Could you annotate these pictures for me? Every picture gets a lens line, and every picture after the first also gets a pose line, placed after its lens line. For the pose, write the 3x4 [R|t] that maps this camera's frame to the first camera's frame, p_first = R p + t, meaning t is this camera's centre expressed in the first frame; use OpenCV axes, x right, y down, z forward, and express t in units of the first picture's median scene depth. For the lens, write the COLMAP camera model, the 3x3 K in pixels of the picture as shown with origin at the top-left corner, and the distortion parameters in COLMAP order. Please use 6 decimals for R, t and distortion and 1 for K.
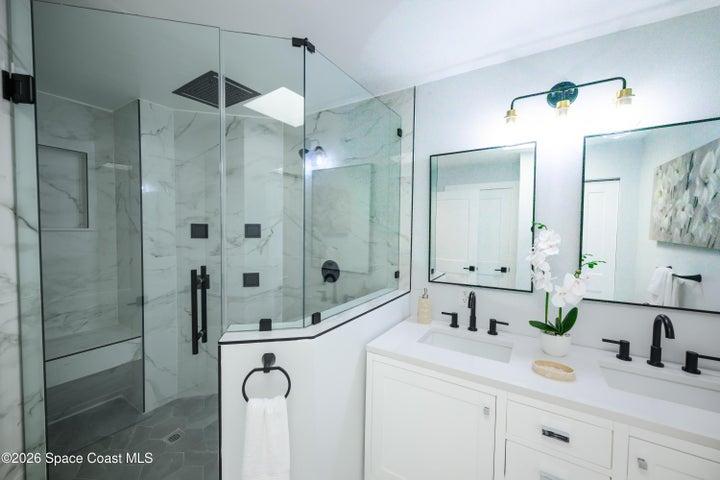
lens RADIAL K [[284.7, 0, 357.7], [0, 284.7, 239.5], [0, 0, 1]] dist [-0.003831, 0.001658]
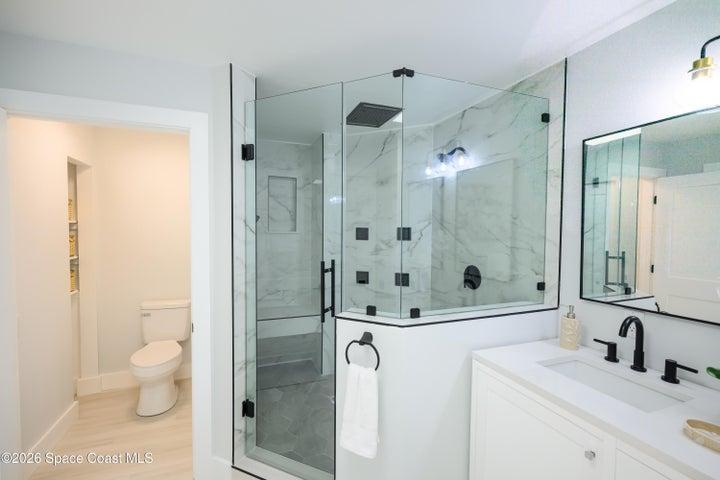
lens RADIAL K [[318.7, 0, 356.9], [0, 318.7, 238.6], [0, 0, 1]] dist [0.000893, -0.000394]
pose [[0.801528, 0.011421, -0.597848, 0.286195], [-0.020692, 0.999749, -0.008644, 0.002091], [0.597598, 0.019299, 0.801563, -0.091204]]
